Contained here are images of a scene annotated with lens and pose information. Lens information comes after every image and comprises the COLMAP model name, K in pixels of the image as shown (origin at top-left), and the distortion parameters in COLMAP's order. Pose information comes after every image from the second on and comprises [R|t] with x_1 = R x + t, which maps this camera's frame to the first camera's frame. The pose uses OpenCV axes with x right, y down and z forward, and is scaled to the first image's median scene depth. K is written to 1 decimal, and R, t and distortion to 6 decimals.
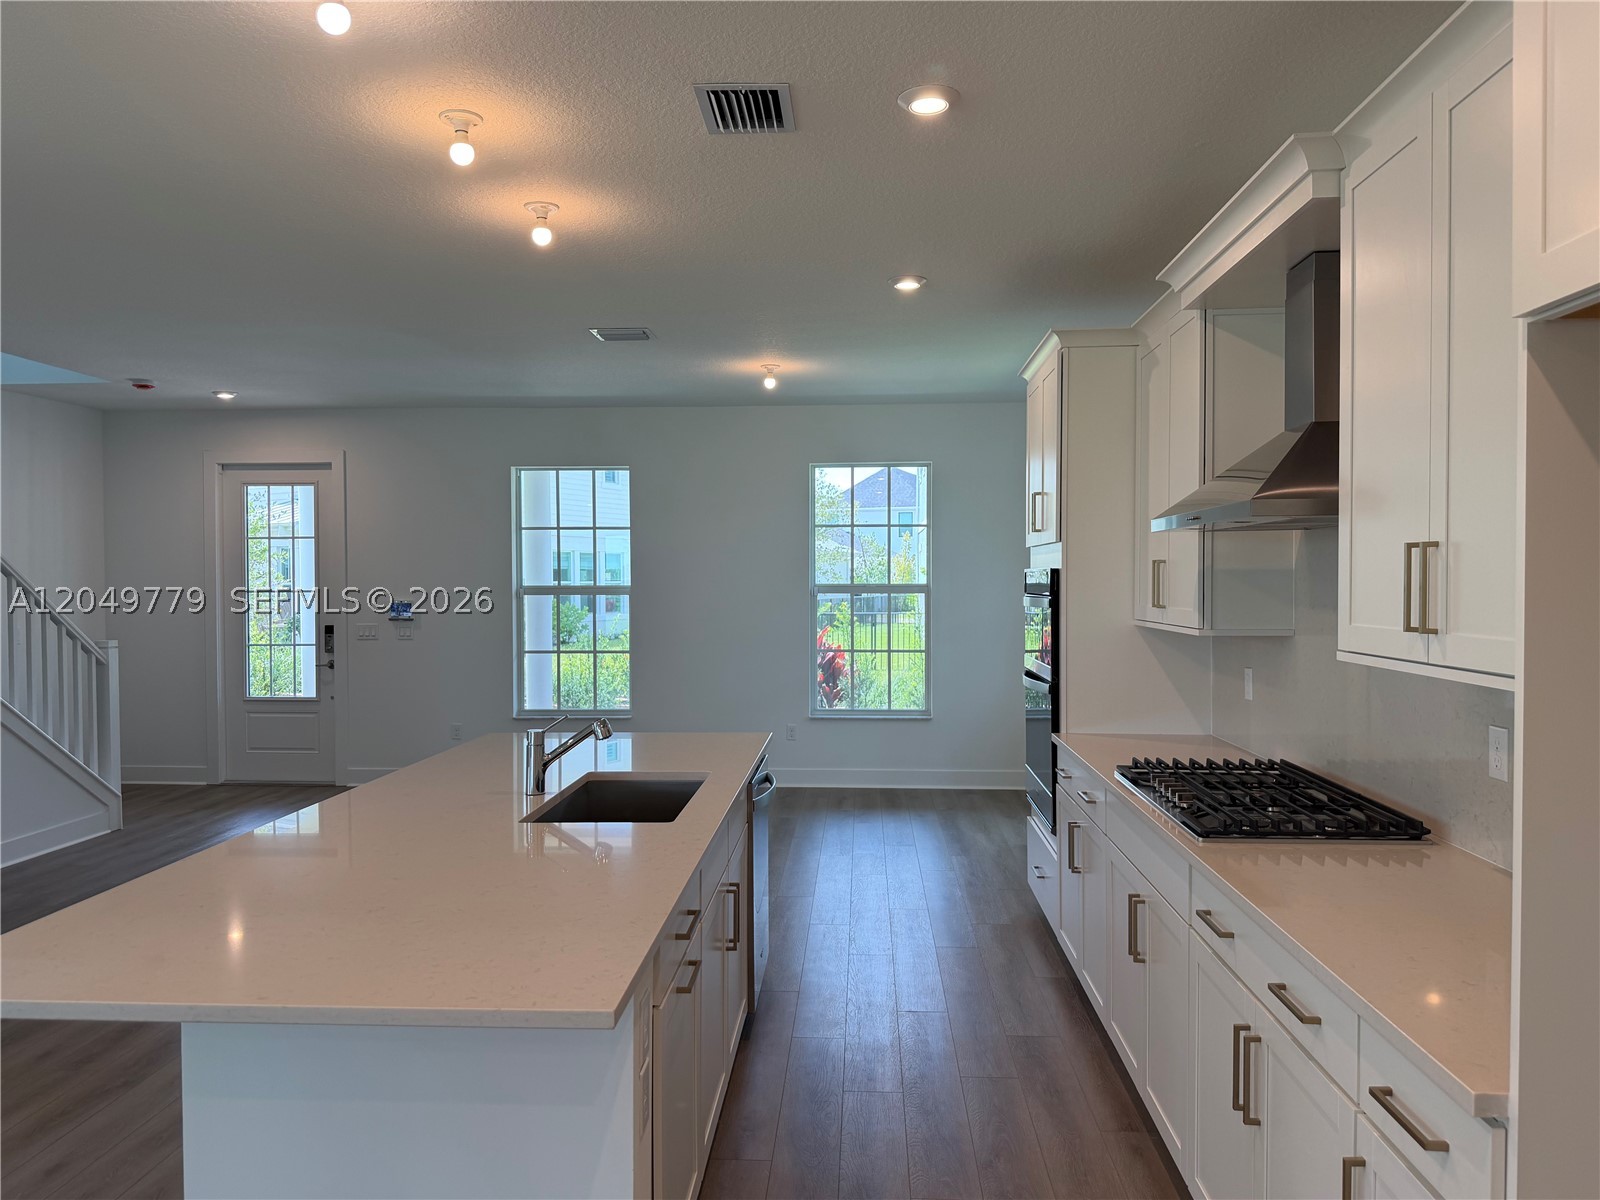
lens RADIAL K [[1120.4, 0, 800.0], [0, 1120.4, 600.0], [0, 0, 1]] dist [0.005196, 0.000947]
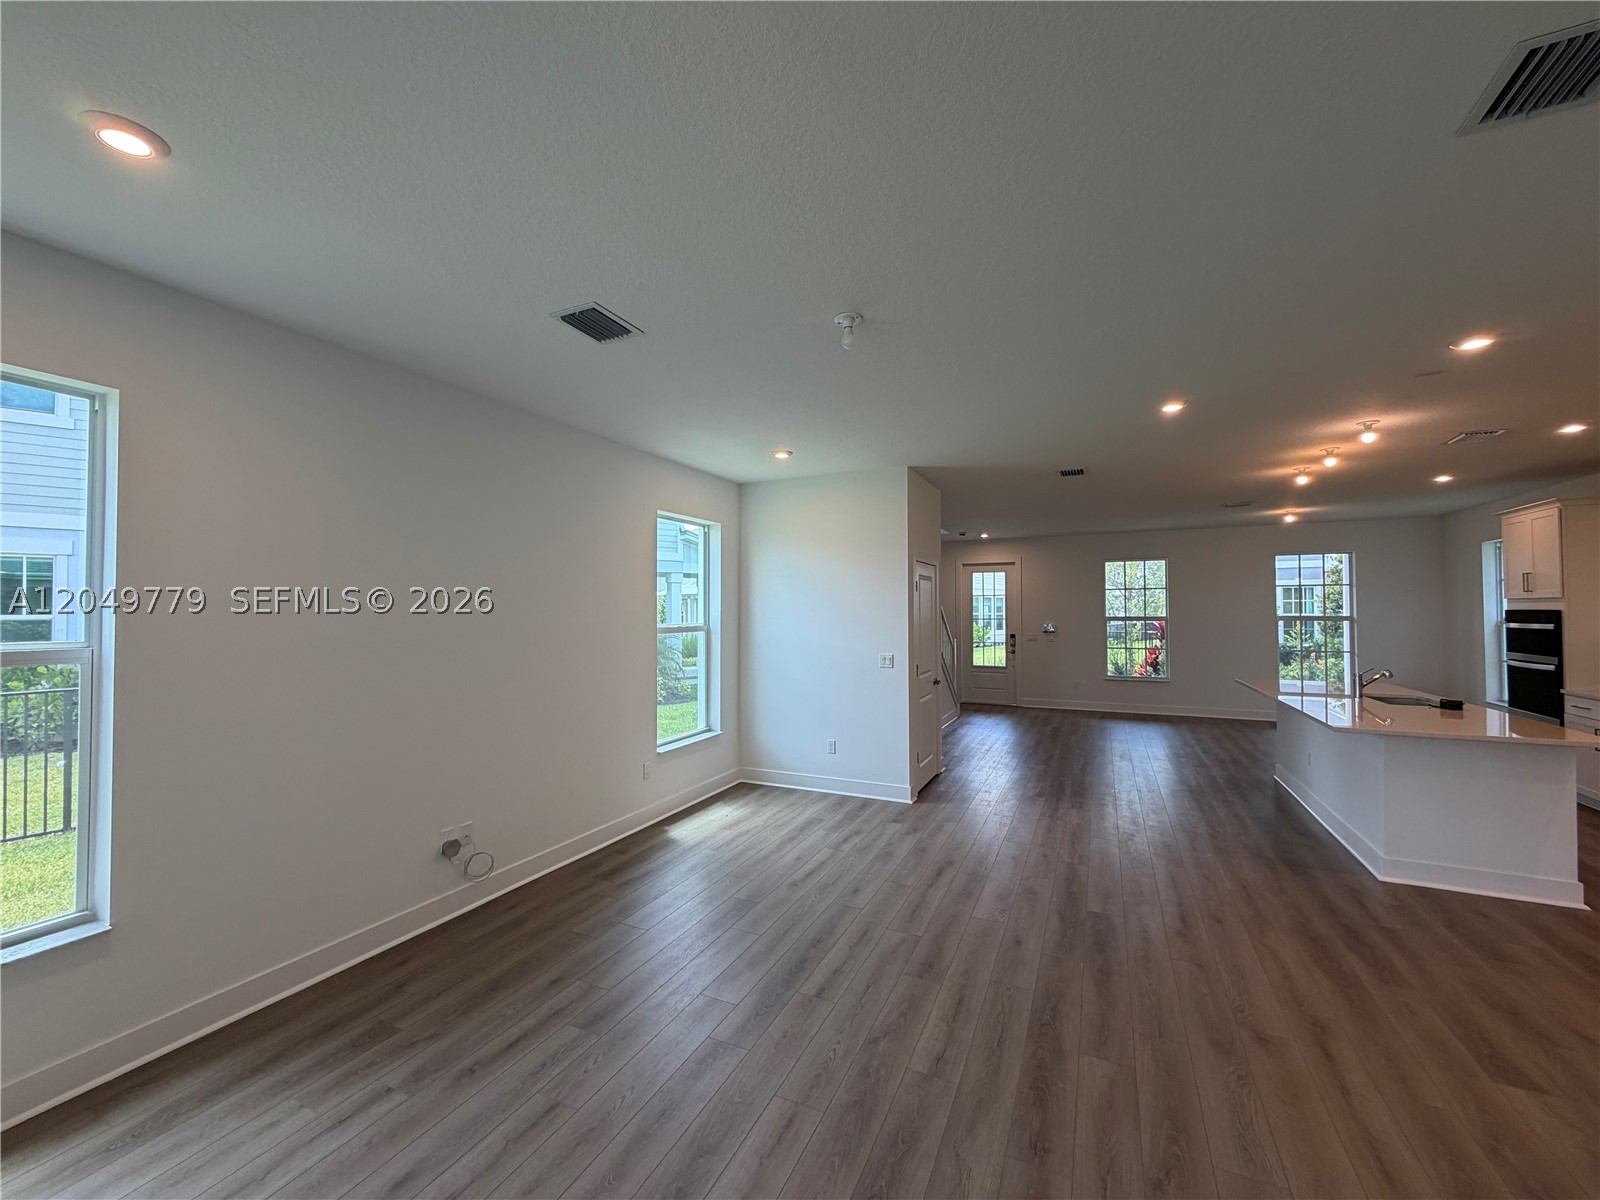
lens RADIAL K [[640.1, 0, 795.2], [0, 640.1, 599.9], [0, 0, 1]] dist [0.000695, 0.000066]
pose [[0.922552, -0.009985, -0.385743, -0.327789], [-0.004310, 0.999336, -0.036178, 0.002106], [0.385848, 0.035038, 0.921897, -0.346472]]
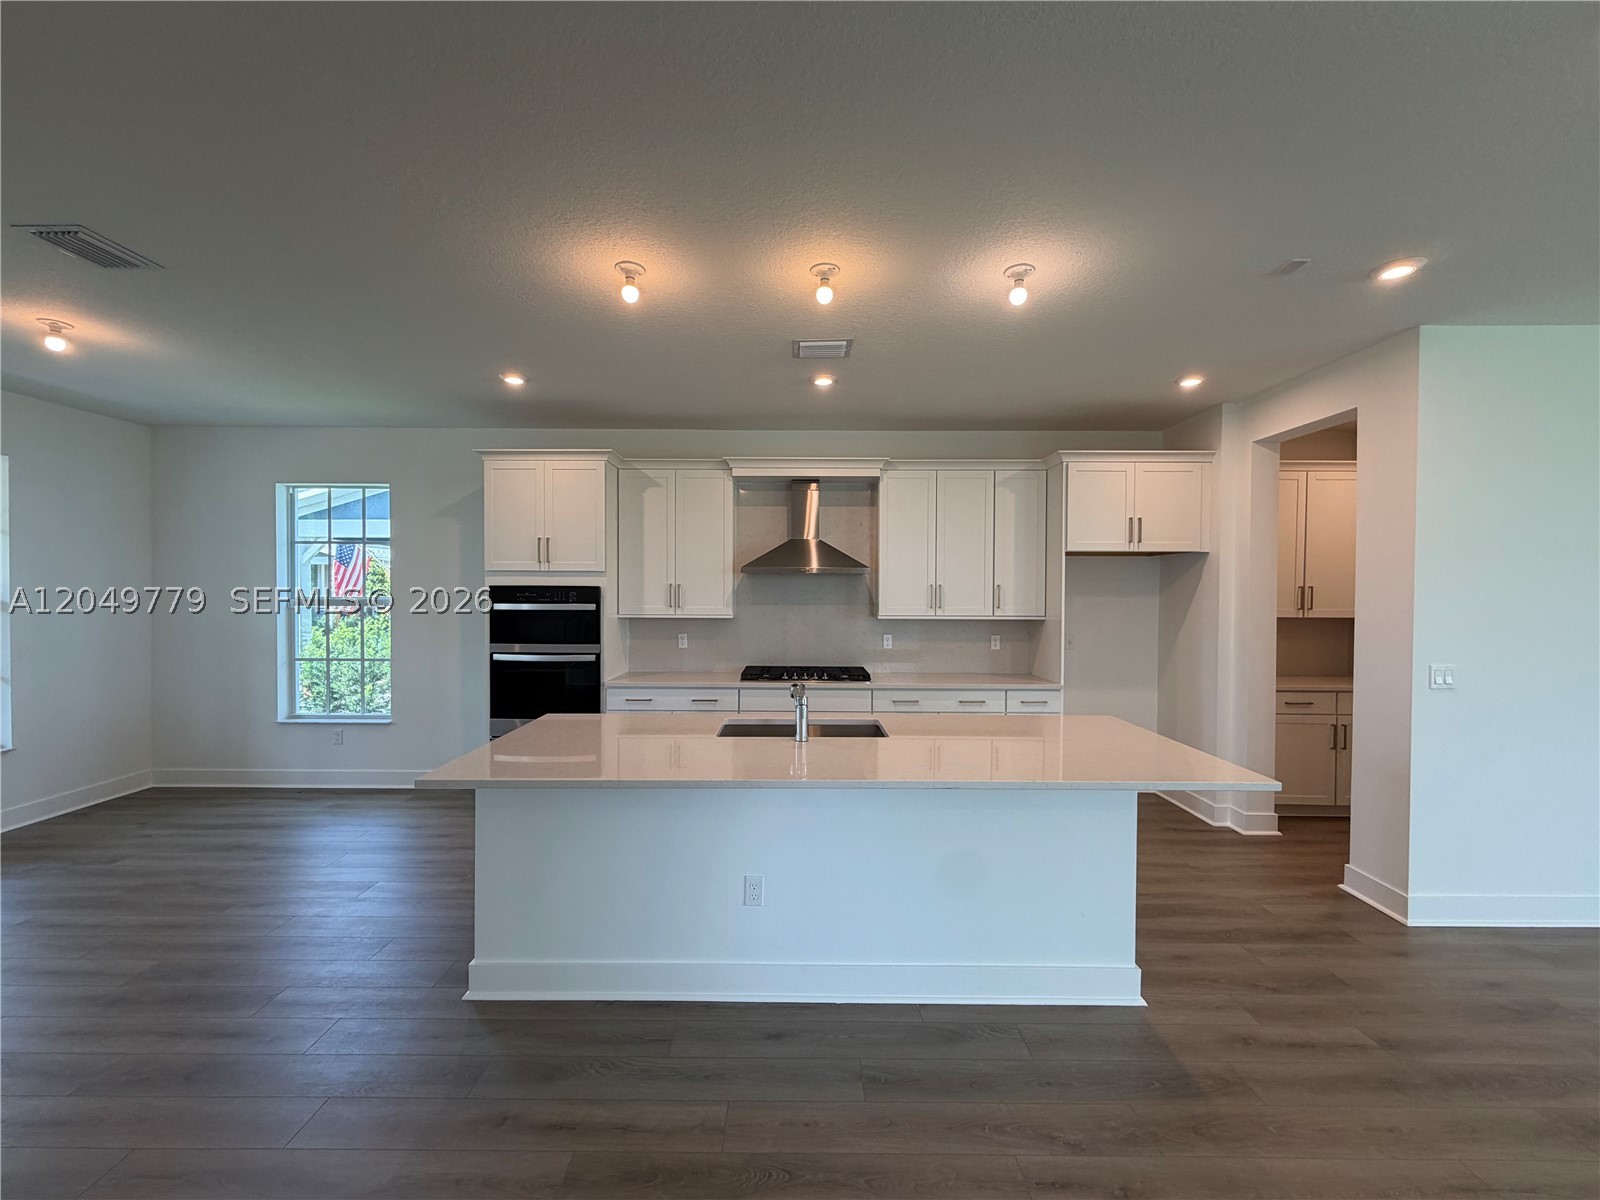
lens RADIAL K [[640.1, 0, 795.2], [0, 640.1, 599.9], [0, 0, 1]] dist [0.000695, 0.000066]
pose [[-0.044987, -0.013961, 0.998890, -0.402969], [0.013712, 0.999800, 0.014591, -0.008546], [-0.998893, 0.014353, -0.044786, 0.392048]]
